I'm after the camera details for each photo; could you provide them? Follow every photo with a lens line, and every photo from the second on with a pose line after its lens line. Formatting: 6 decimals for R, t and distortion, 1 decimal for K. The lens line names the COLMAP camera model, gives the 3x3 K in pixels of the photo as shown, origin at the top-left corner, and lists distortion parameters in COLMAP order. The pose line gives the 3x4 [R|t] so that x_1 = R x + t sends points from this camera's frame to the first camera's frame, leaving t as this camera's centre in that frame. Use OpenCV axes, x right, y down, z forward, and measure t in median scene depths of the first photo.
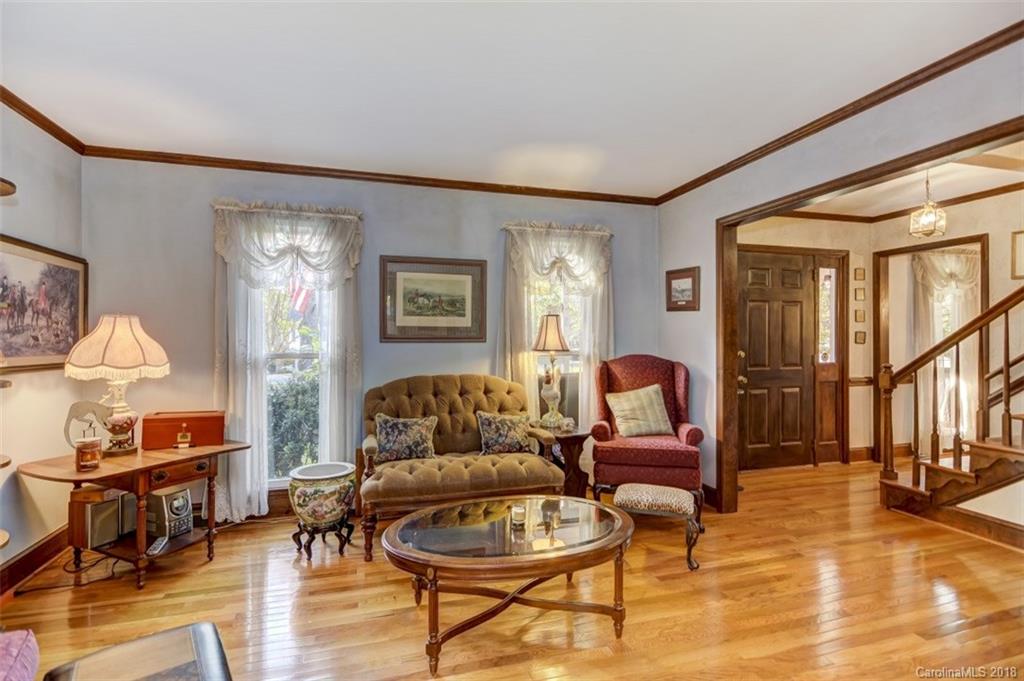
lens RADIAL K [[490.2, 0, 508.4], [0, 490.2, 338.4], [0, 0, 1]] dist [0.012746, -0.009539]
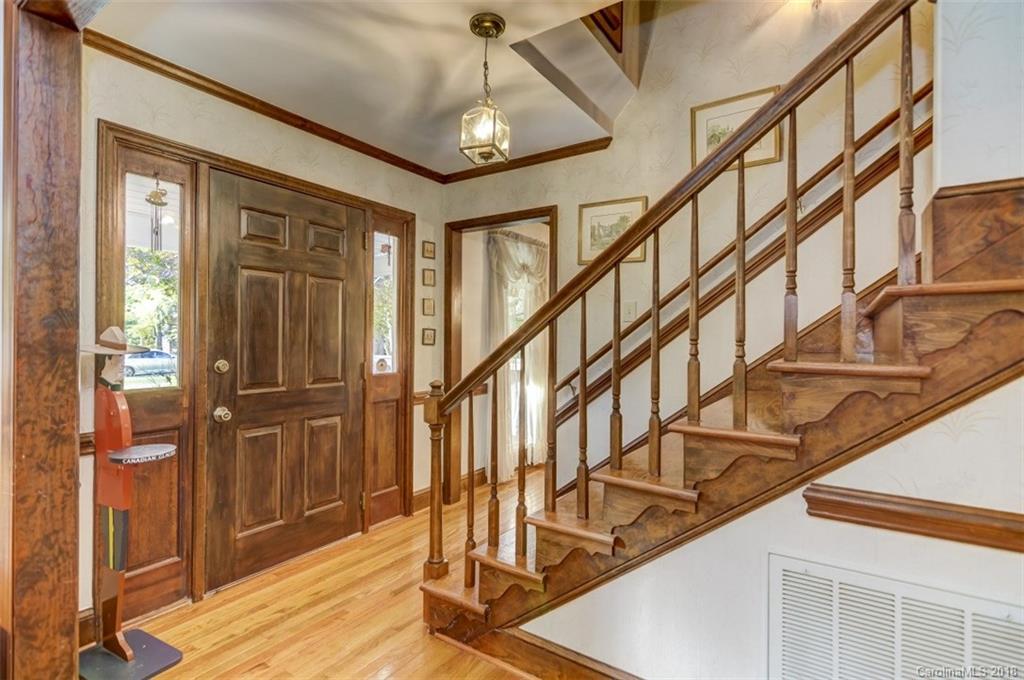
lens RADIAL K [[490.2, 0, 508.4], [0, 490.2, 337.9], [0, 0, 1]] dist [0.012746, -0.009539]
pose [[0.771216, 0.008048, 0.636522, 0.357746], [-0.008432, 0.999962, -0.002427, 0.000738], [-0.636517, -0.003496, 0.771254, 0.379614]]
